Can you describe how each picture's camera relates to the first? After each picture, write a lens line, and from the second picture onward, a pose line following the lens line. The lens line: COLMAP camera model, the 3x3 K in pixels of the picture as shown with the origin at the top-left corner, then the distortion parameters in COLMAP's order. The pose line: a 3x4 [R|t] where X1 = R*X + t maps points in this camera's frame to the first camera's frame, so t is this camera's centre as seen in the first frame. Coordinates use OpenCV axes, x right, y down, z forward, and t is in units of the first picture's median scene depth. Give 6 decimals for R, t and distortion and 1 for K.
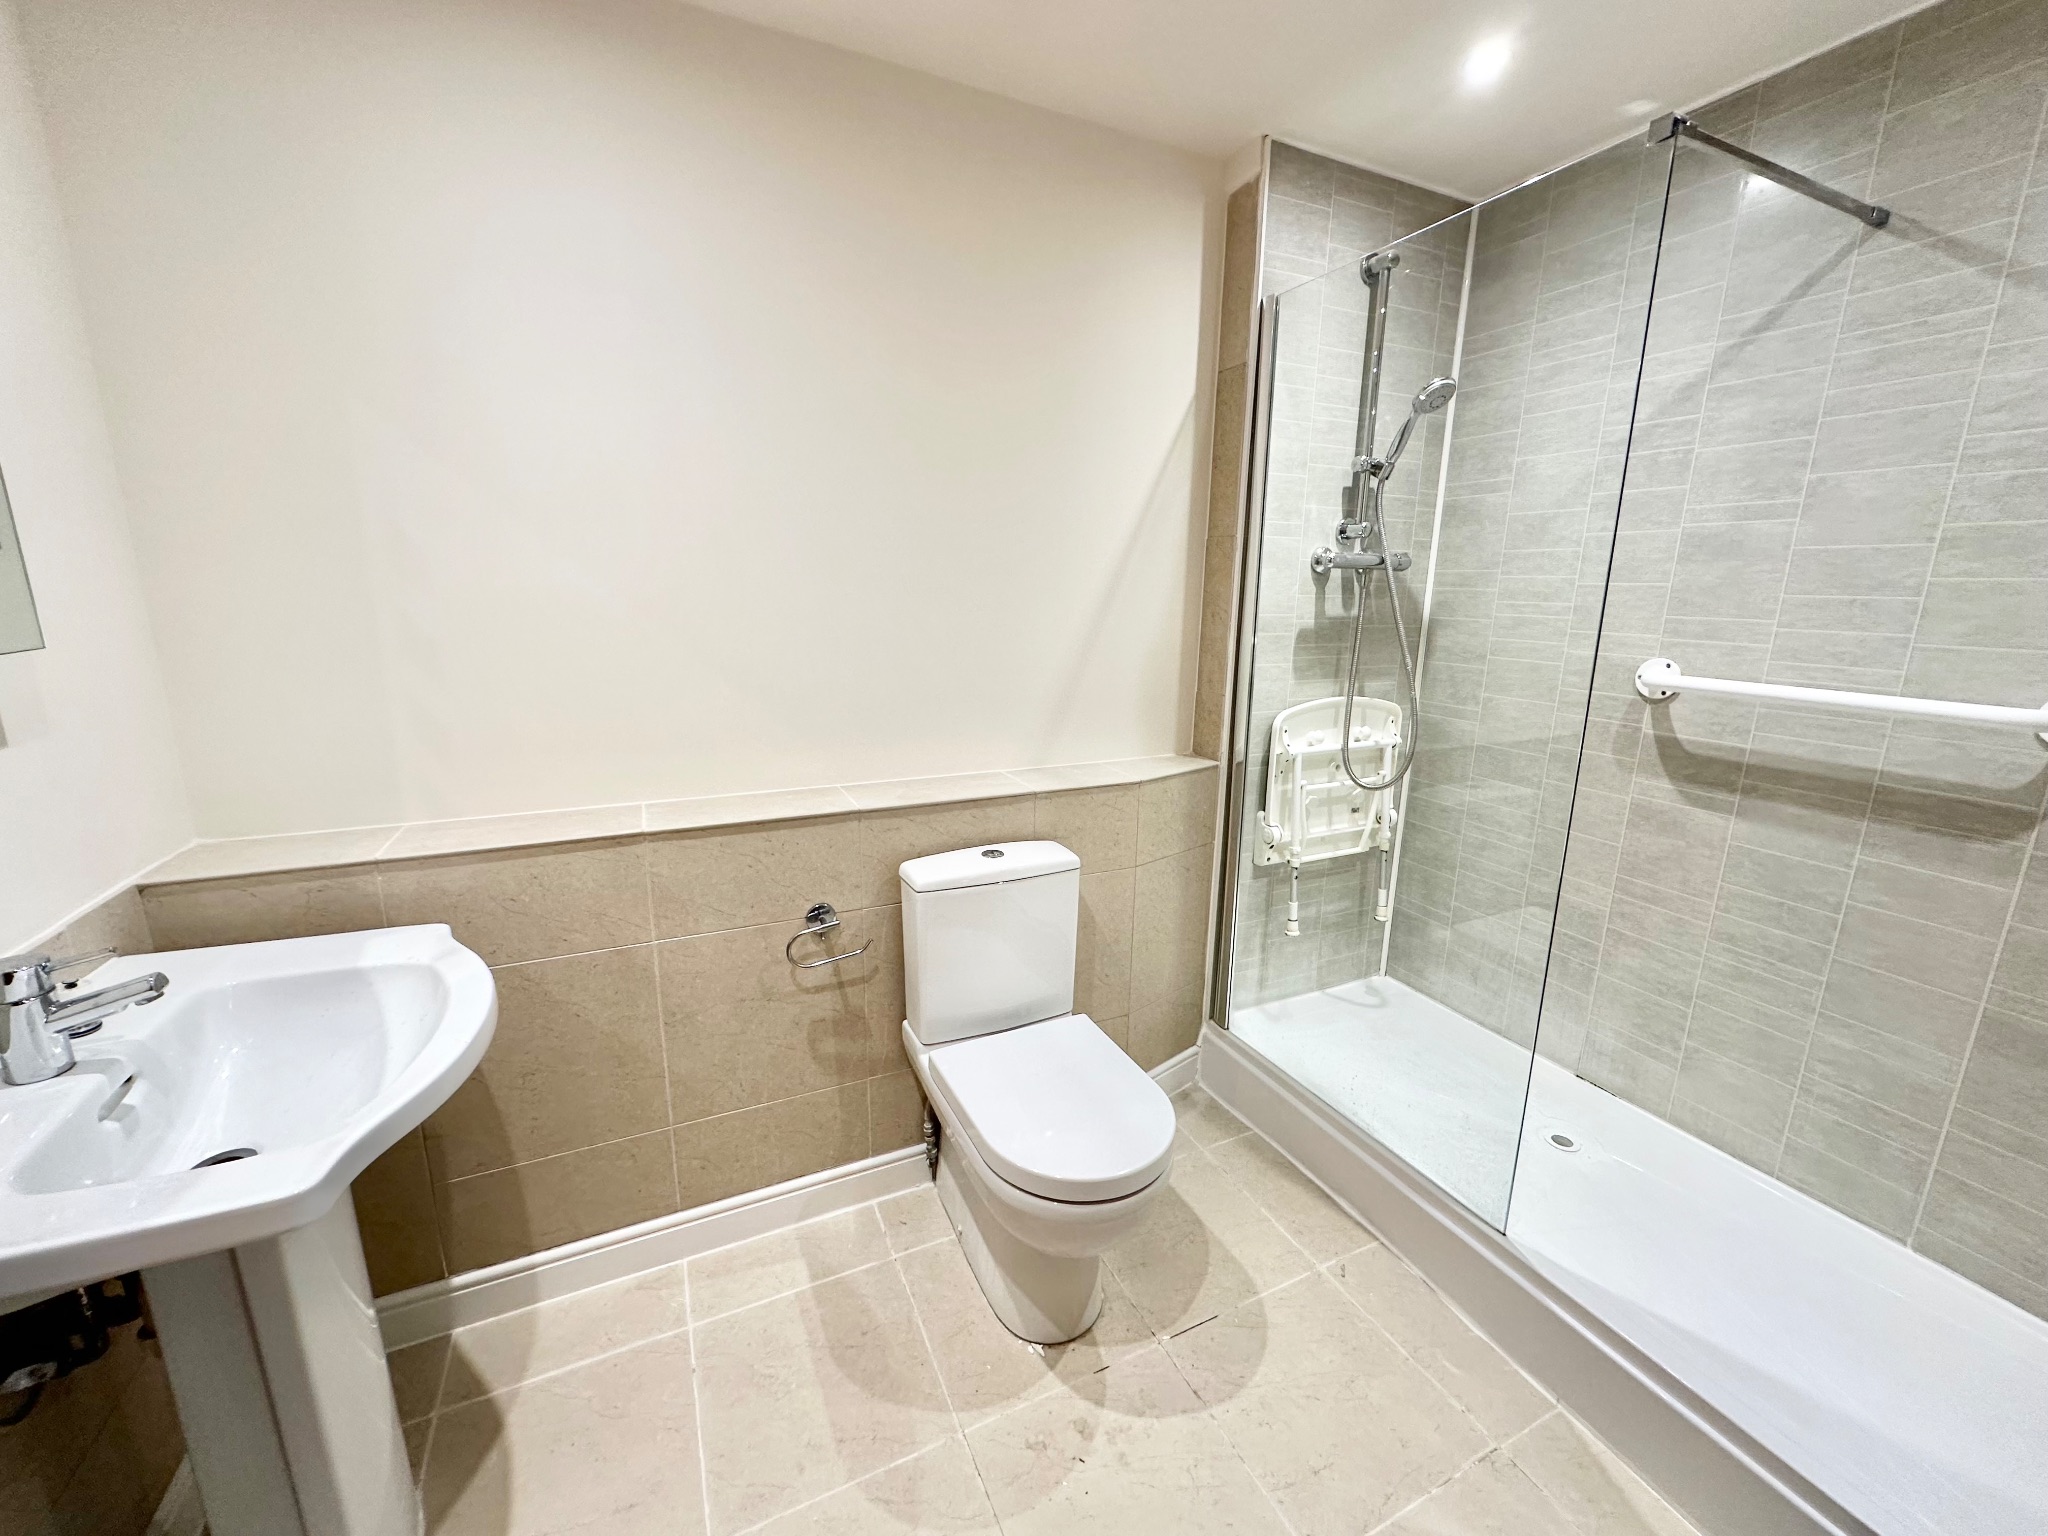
lens RADIAL K [[817.4, 0, 1026.9], [0, 817.4, 761.9], [0, 0, 1]] dist [0.001004, 0.000056]
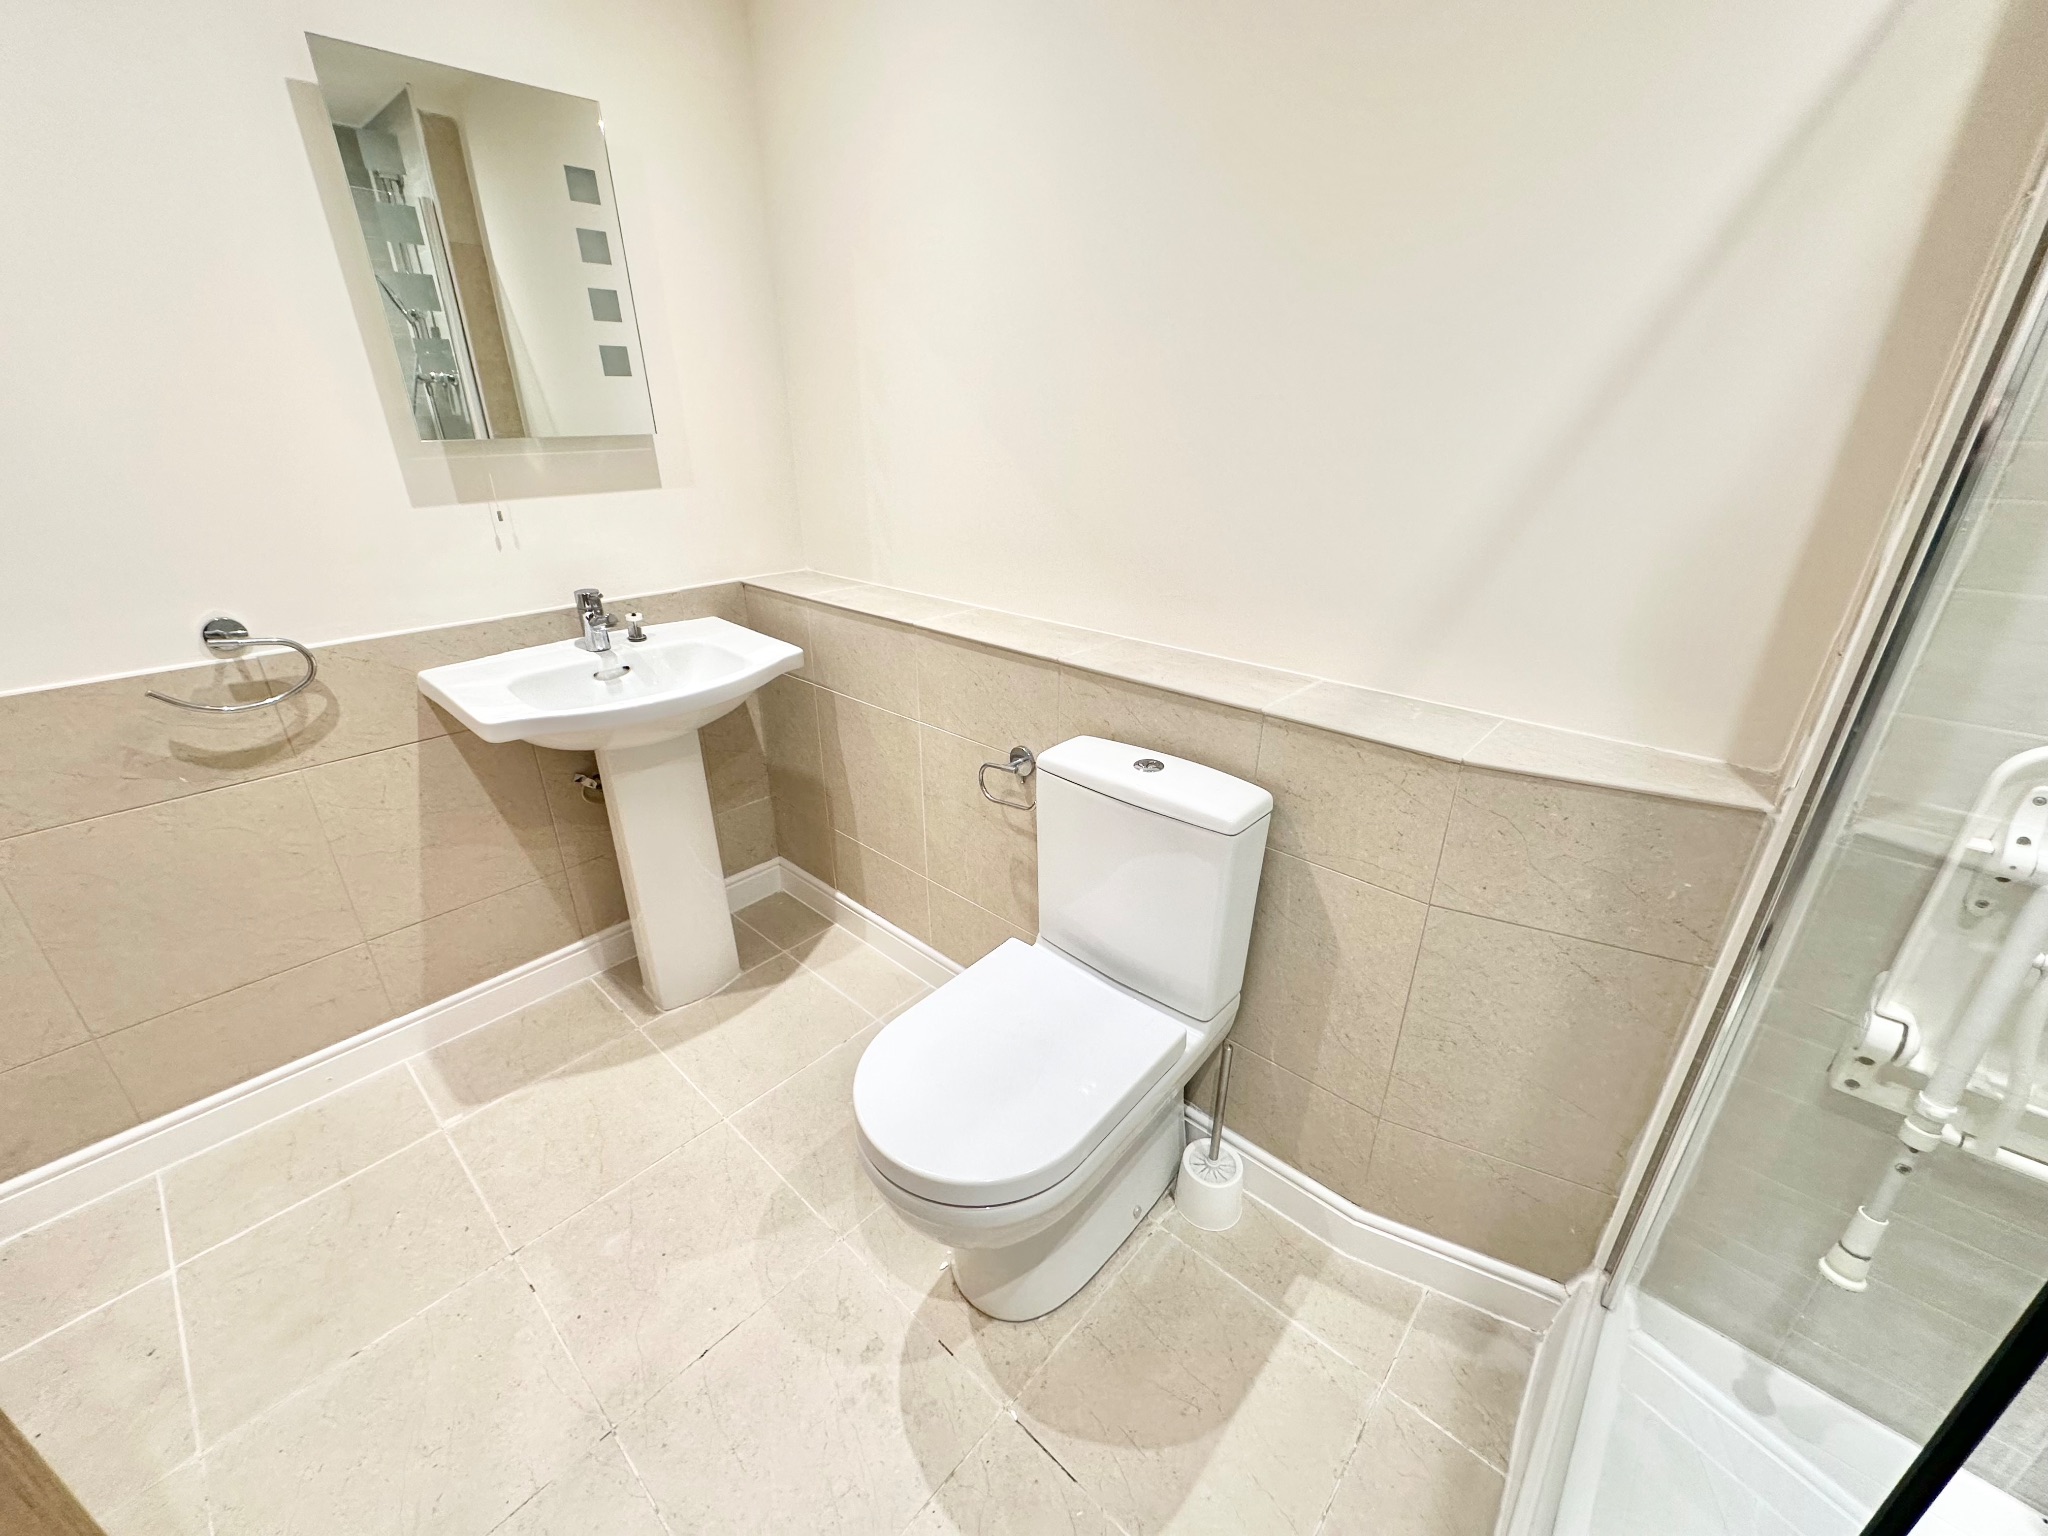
lens RADIAL K [[817.4, 0, 1026.9], [0, 817.4, 761.9], [0, 0, 1]] dist [0.001004, 0.000056]
pose [[0.383028, 0.348713, -0.855388, 0.587506], [-0.198223, 0.935465, 0.292597, -0.092176], [0.902218, 0.057485, 0.427432, 0.614937]]
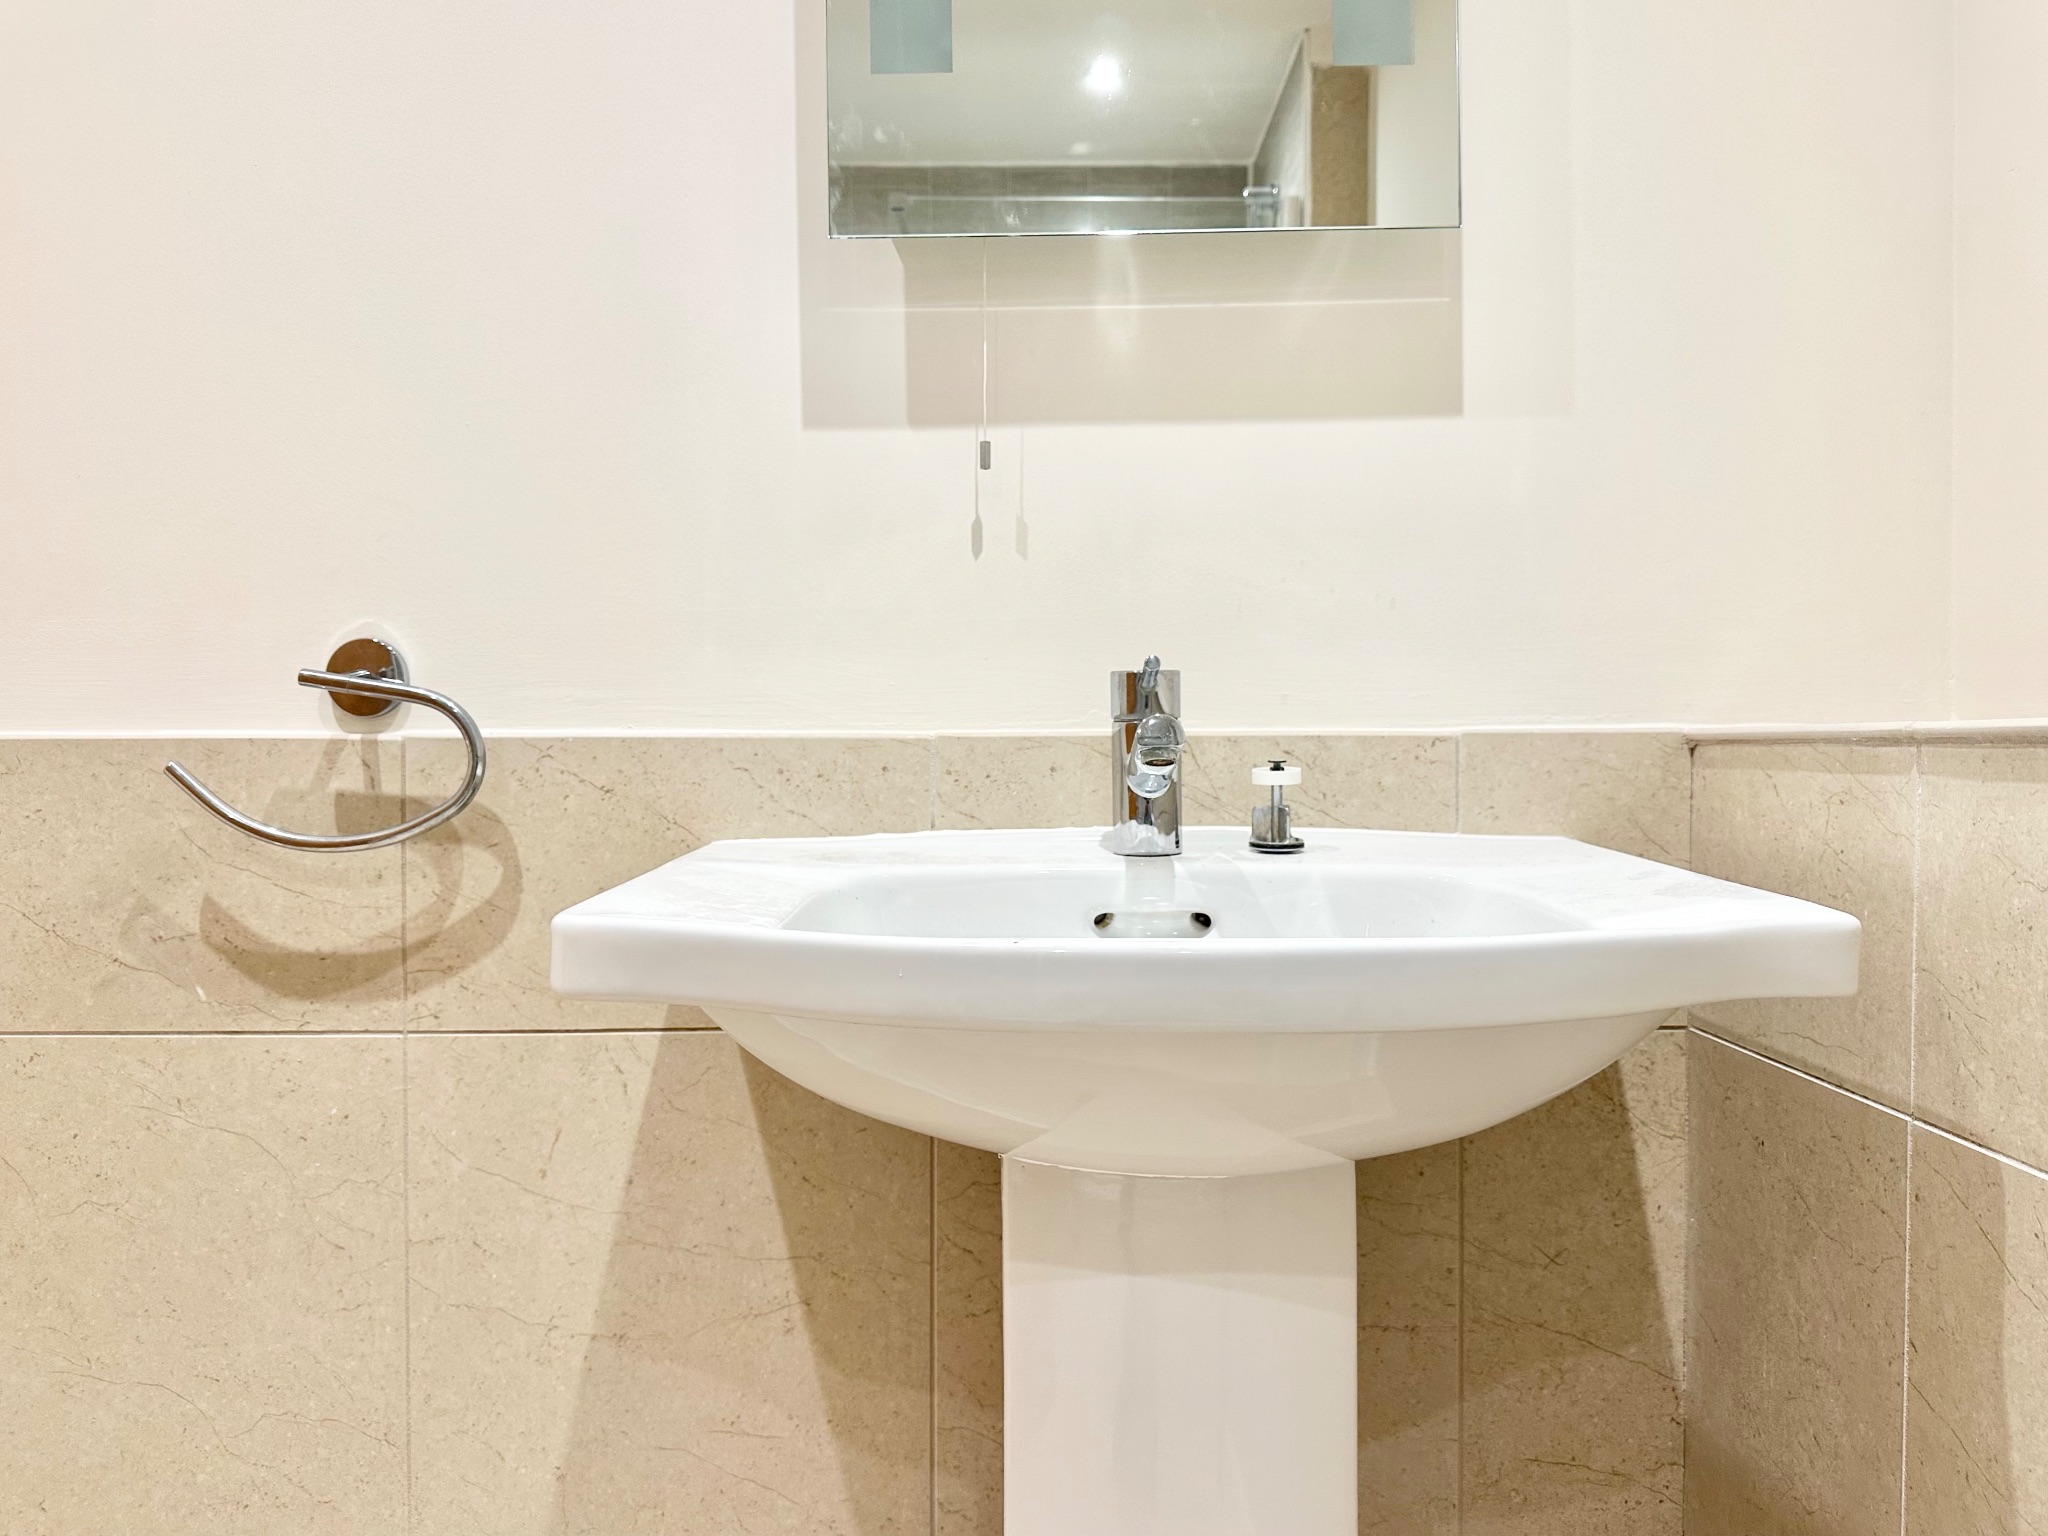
lens RADIAL K [[1510.3, 0, 1024.0], [0, 1510.3, 768.0], [0, 0, 1]] dist [0.007944, -0.002251]
pose [[-0.439232, -0.007101, -0.898346, -0.054845], [-0.200658, 0.975482, 0.090398, 0.126504], [0.875678, 0.219966, -0.429887, 0.781488]]
